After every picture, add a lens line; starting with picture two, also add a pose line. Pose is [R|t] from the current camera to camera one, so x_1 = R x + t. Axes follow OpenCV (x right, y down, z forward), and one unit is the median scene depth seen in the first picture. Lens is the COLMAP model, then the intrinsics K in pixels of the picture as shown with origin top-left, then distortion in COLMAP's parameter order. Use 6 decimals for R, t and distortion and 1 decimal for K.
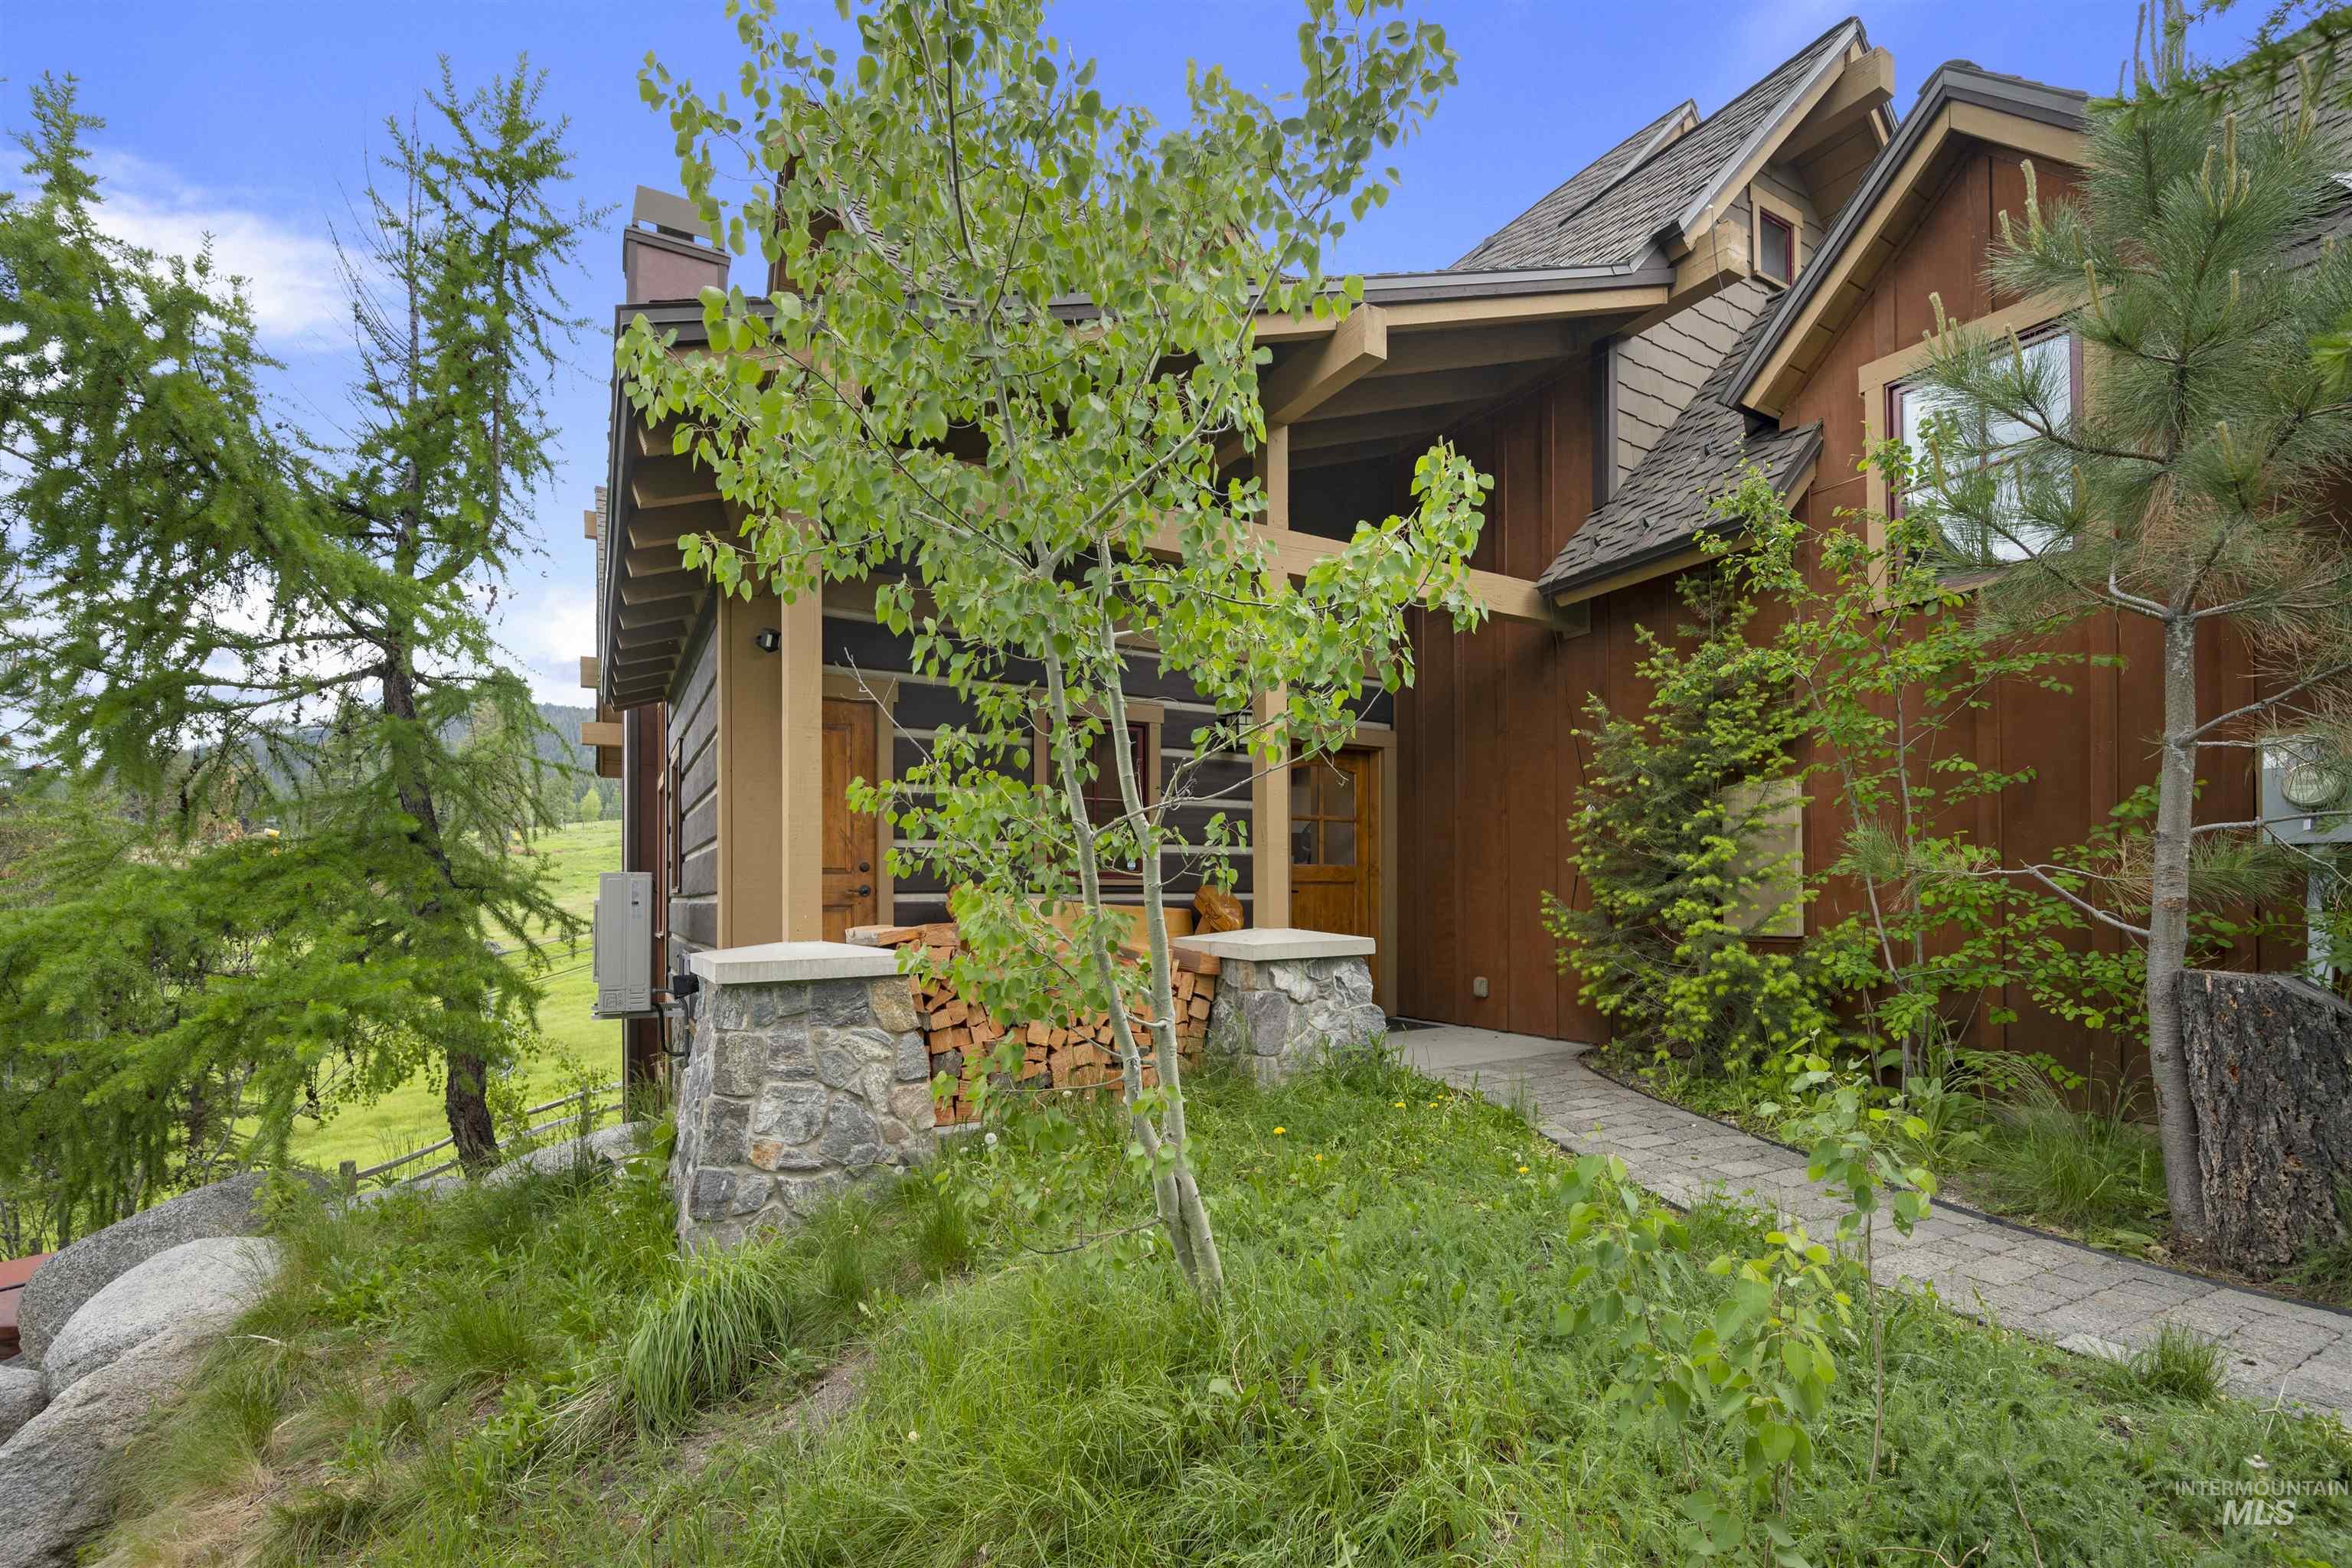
lens RADIAL K [[1011.5, 0, 1146.5], [0, 1011.5, 907.8], [0, 0, 1]] dist [0.001178, -0.000035]
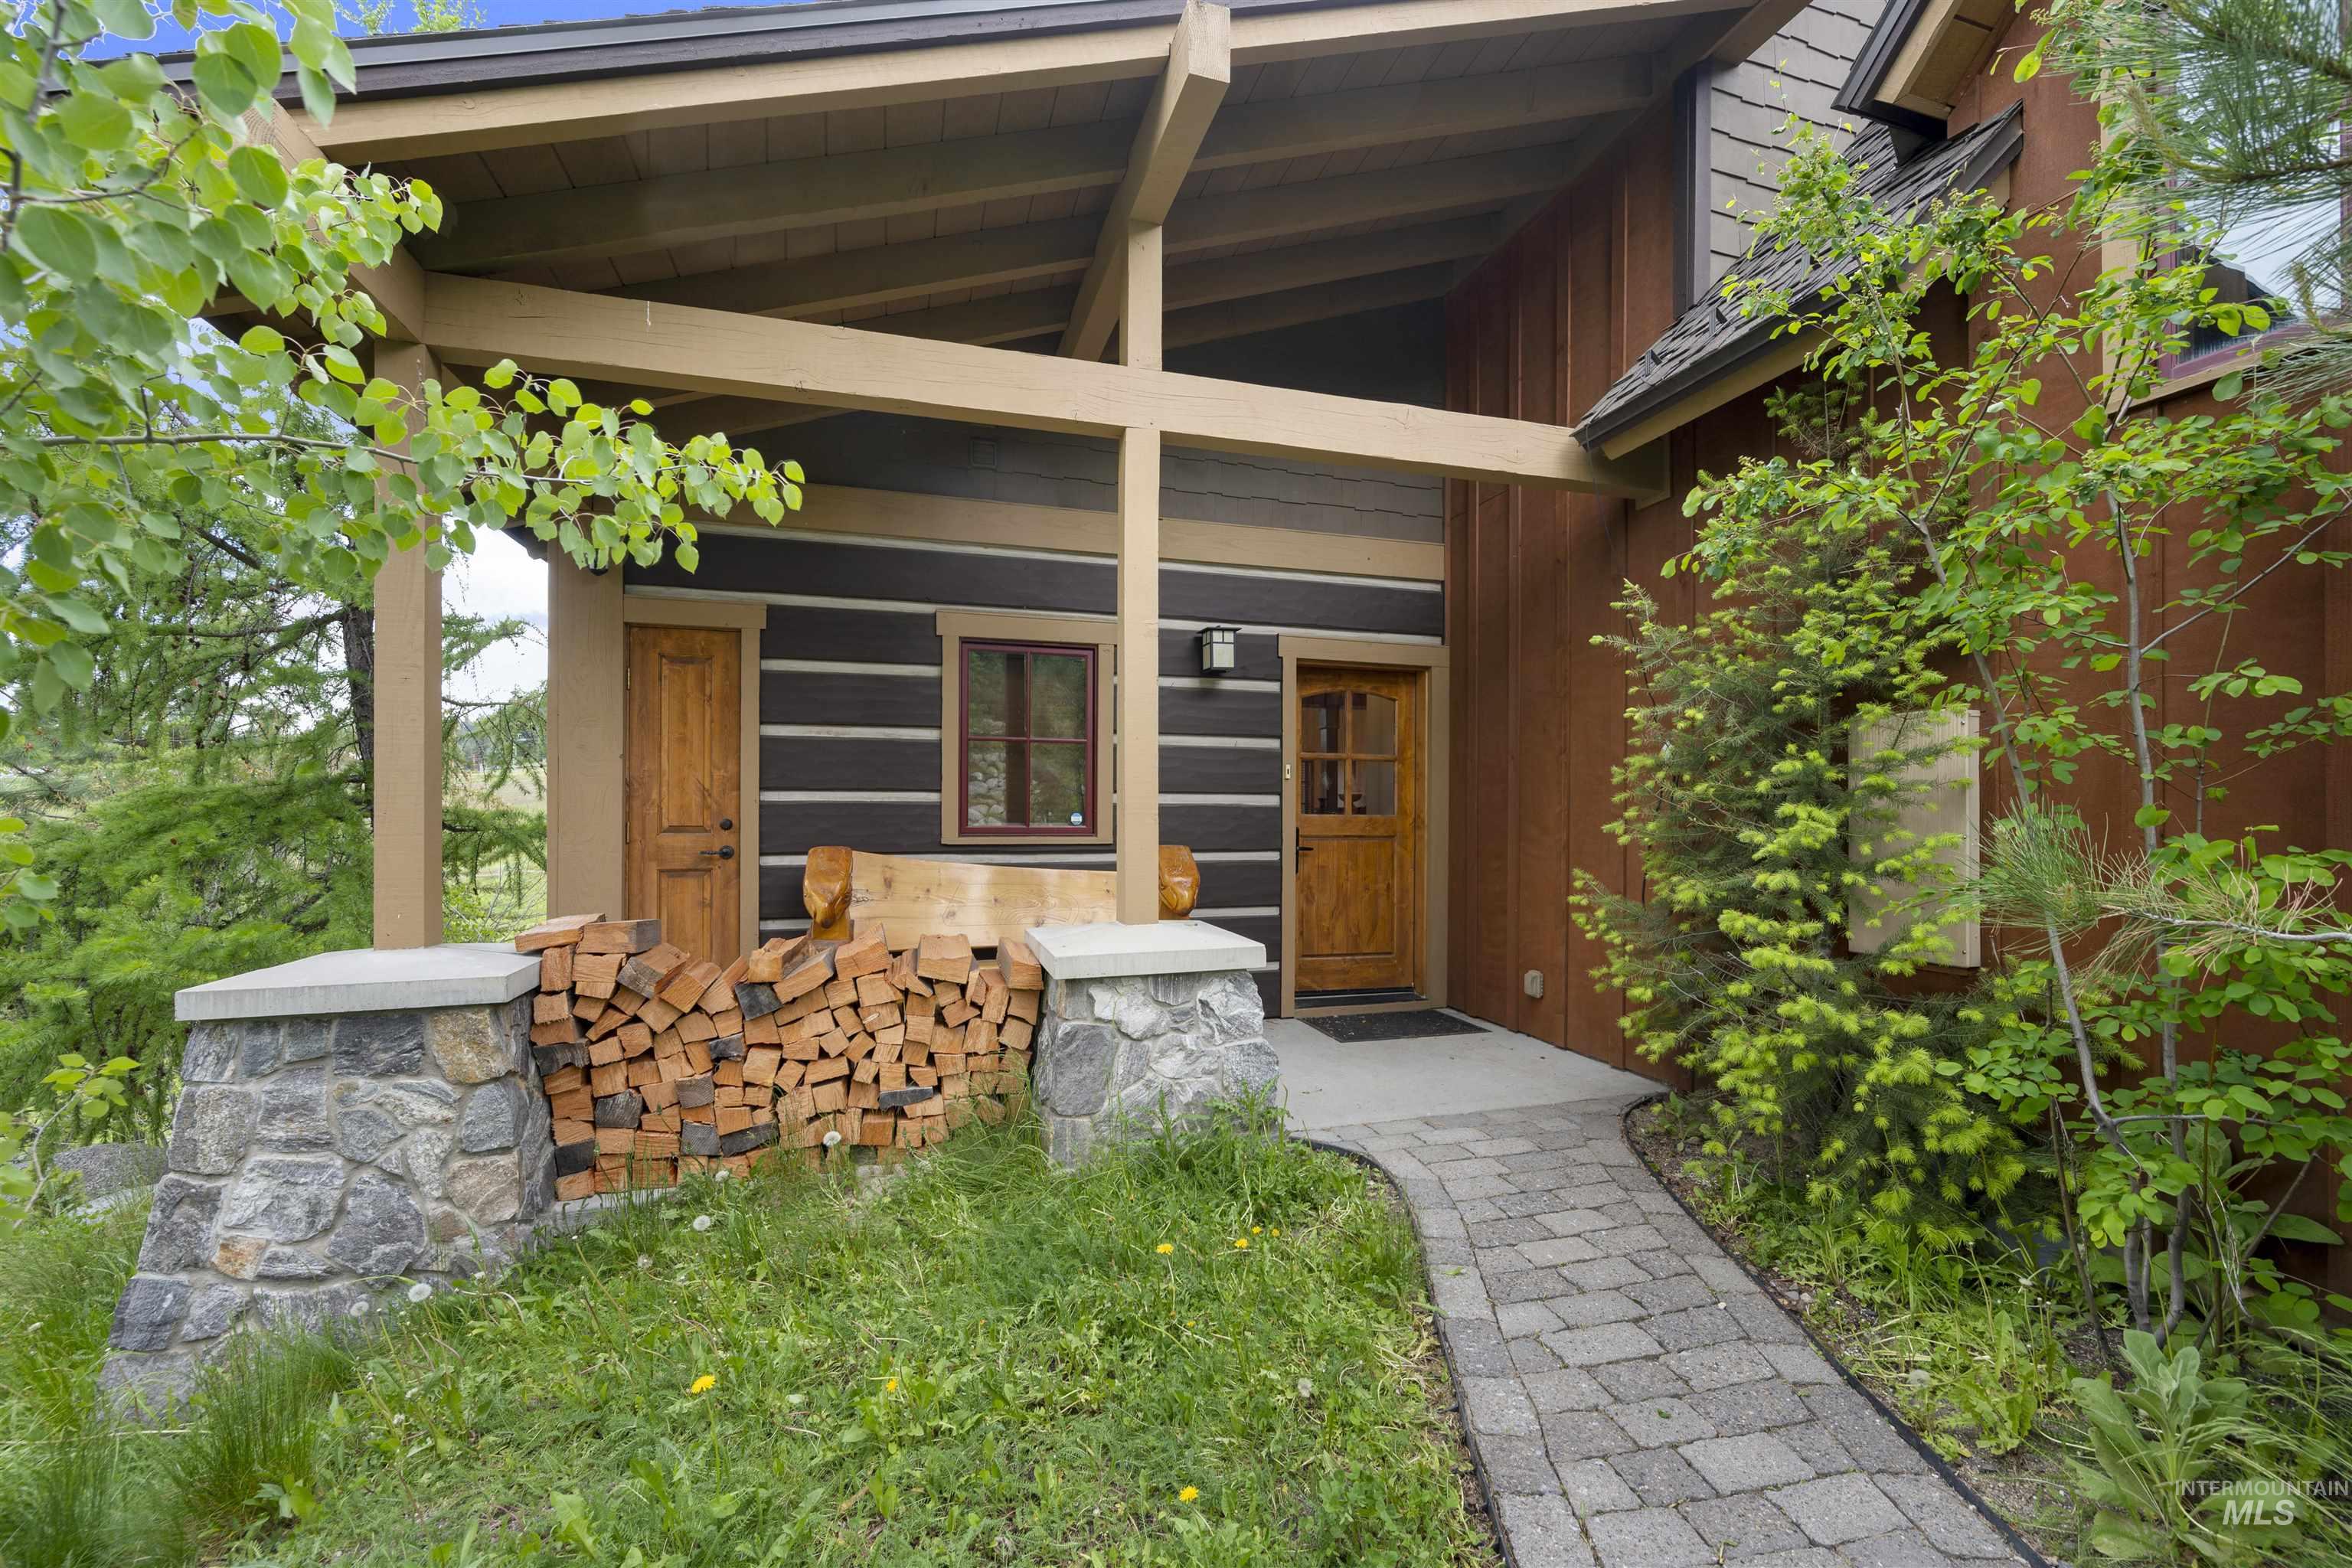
lens RADIAL K [[962.8, 0, 1168.2], [0, 962.8, 824.6], [0, 0, 1]] dist [-0.001687, 0.000133]
pose [[0.976213, 0.010026, -0.216581, 0.352834], [-0.009767, 0.999950, 0.002266, -0.062561], [0.216592, -0.000097, 0.976262, 0.394788]]
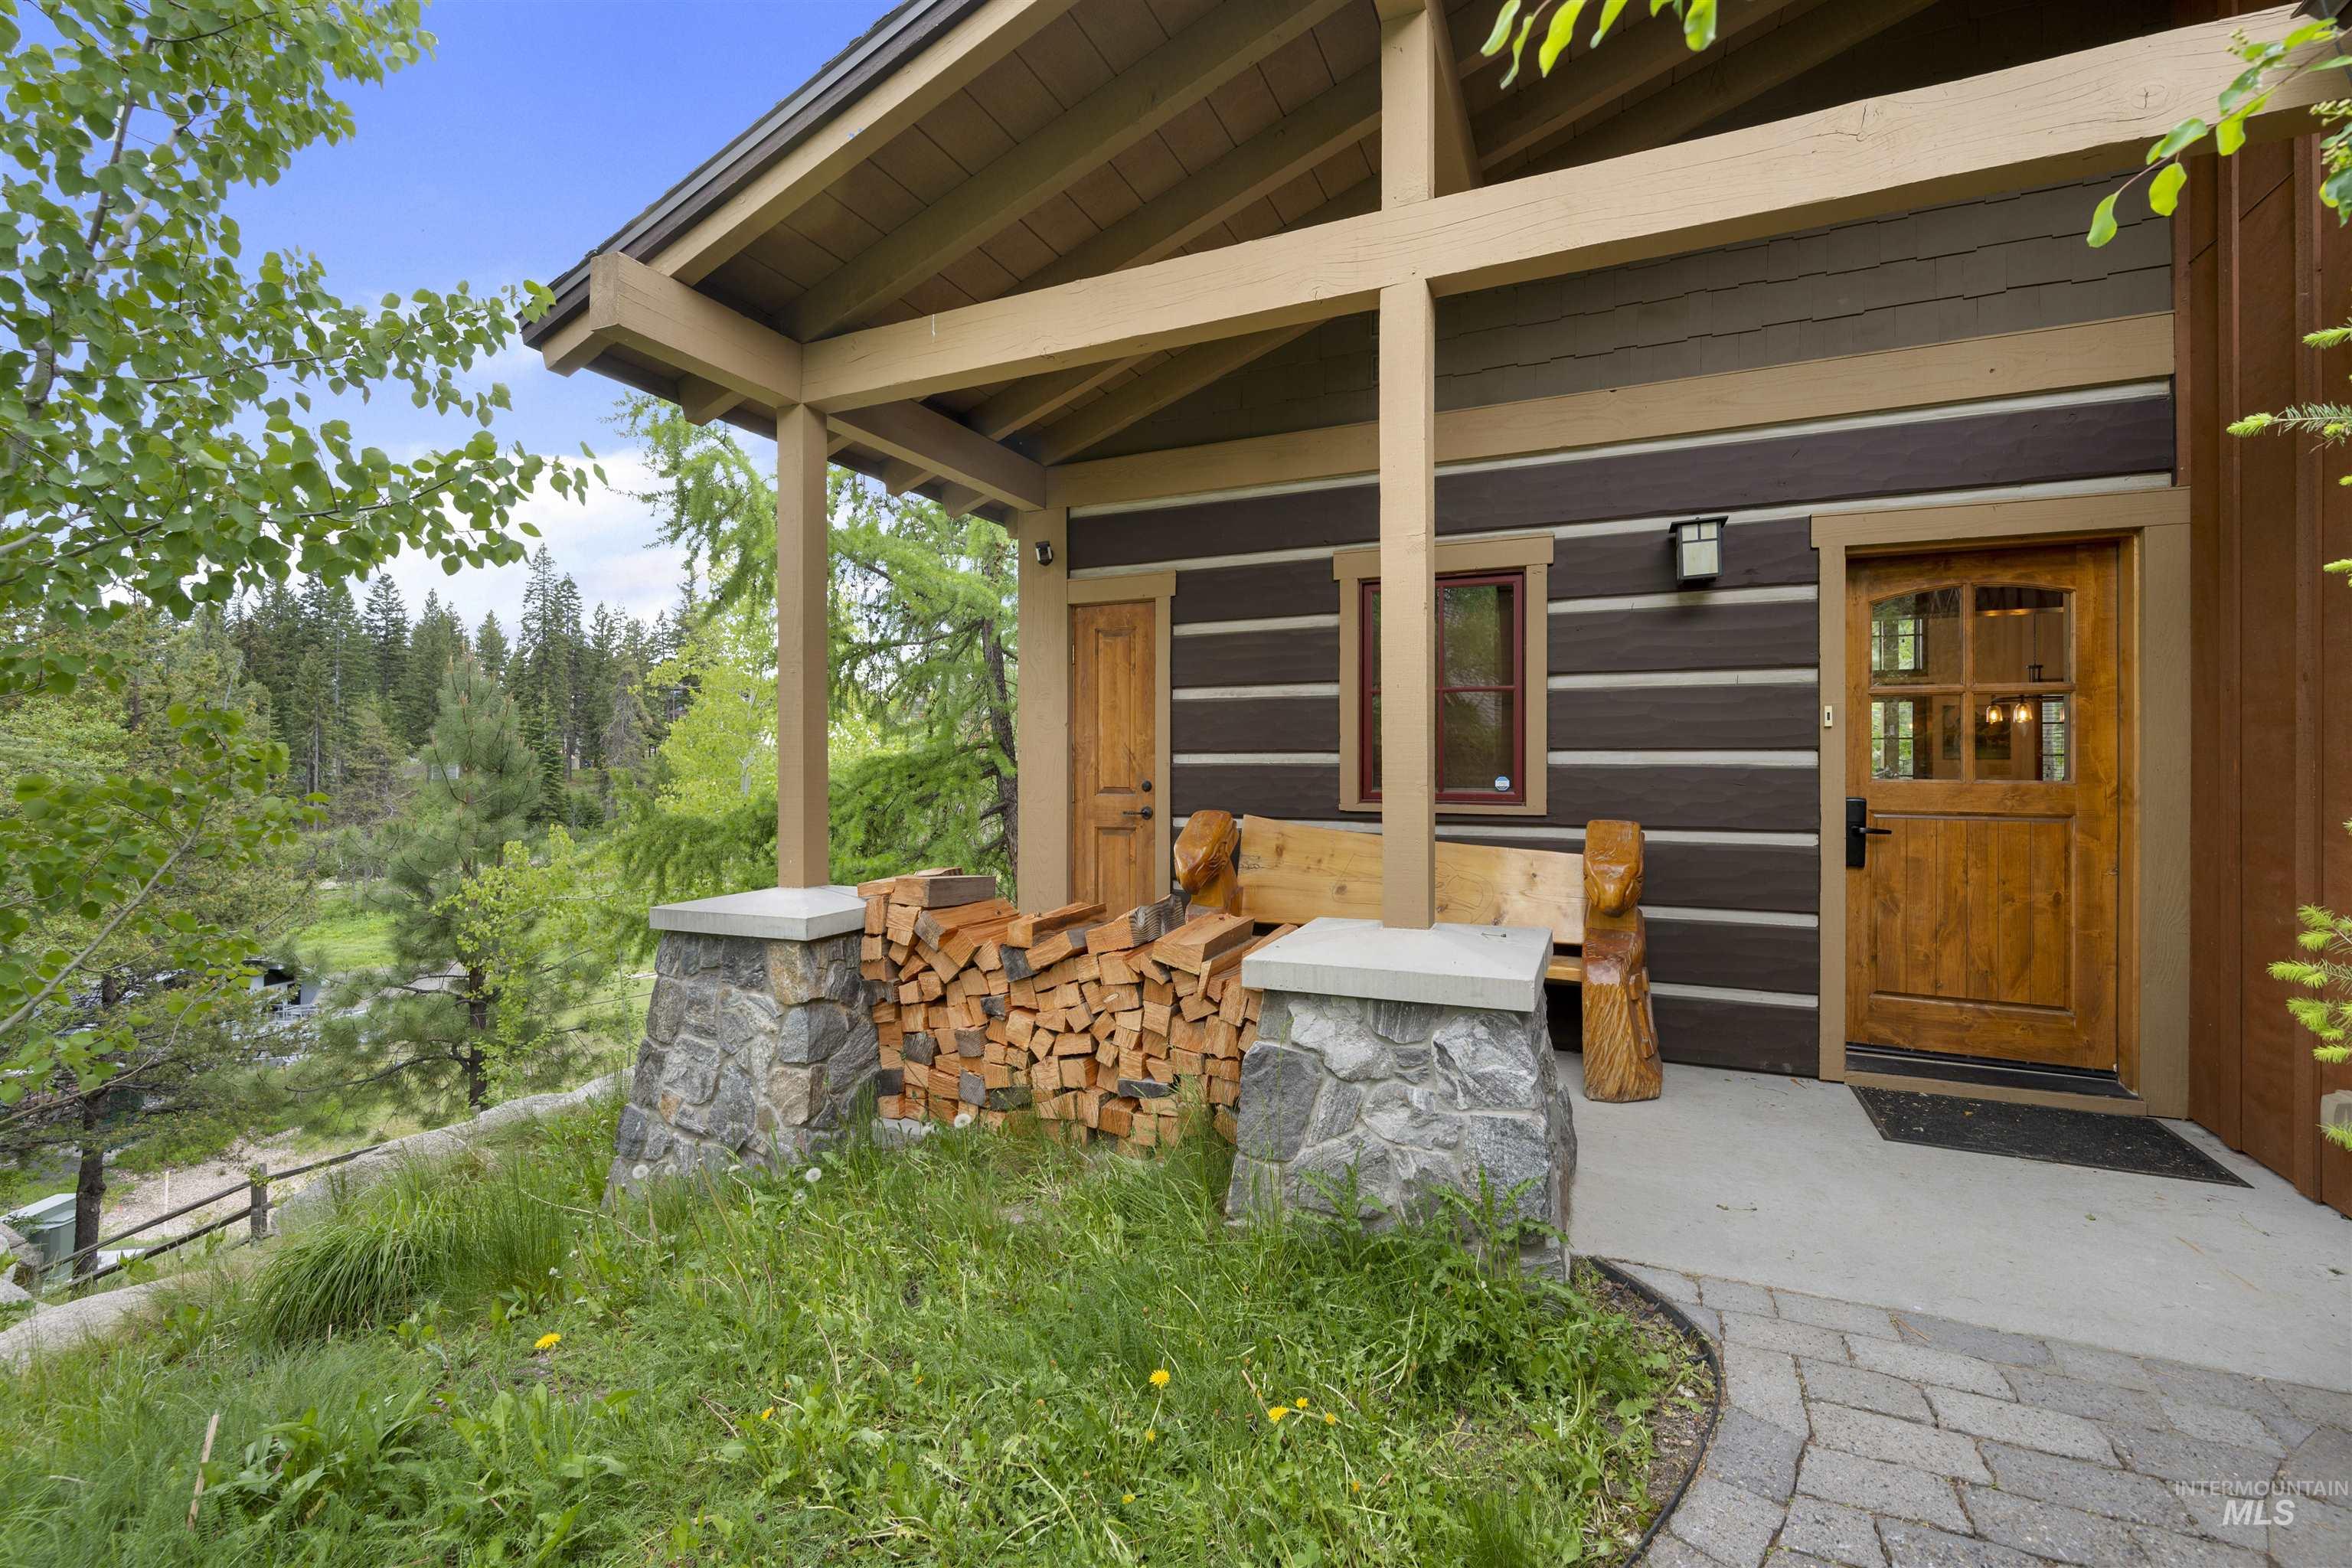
lens RADIAL K [[964.0, 0, 1180.8], [0, 964.0, 771.3], [0, 0, 1]] dist [-0.000862, -0.000017]
pose [[0.607871, 0.011595, -0.793951, 0.563424], [-0.012315, 0.999911, 0.005174, -0.079637], [0.793940, 0.006633, 0.607960, 0.689271]]
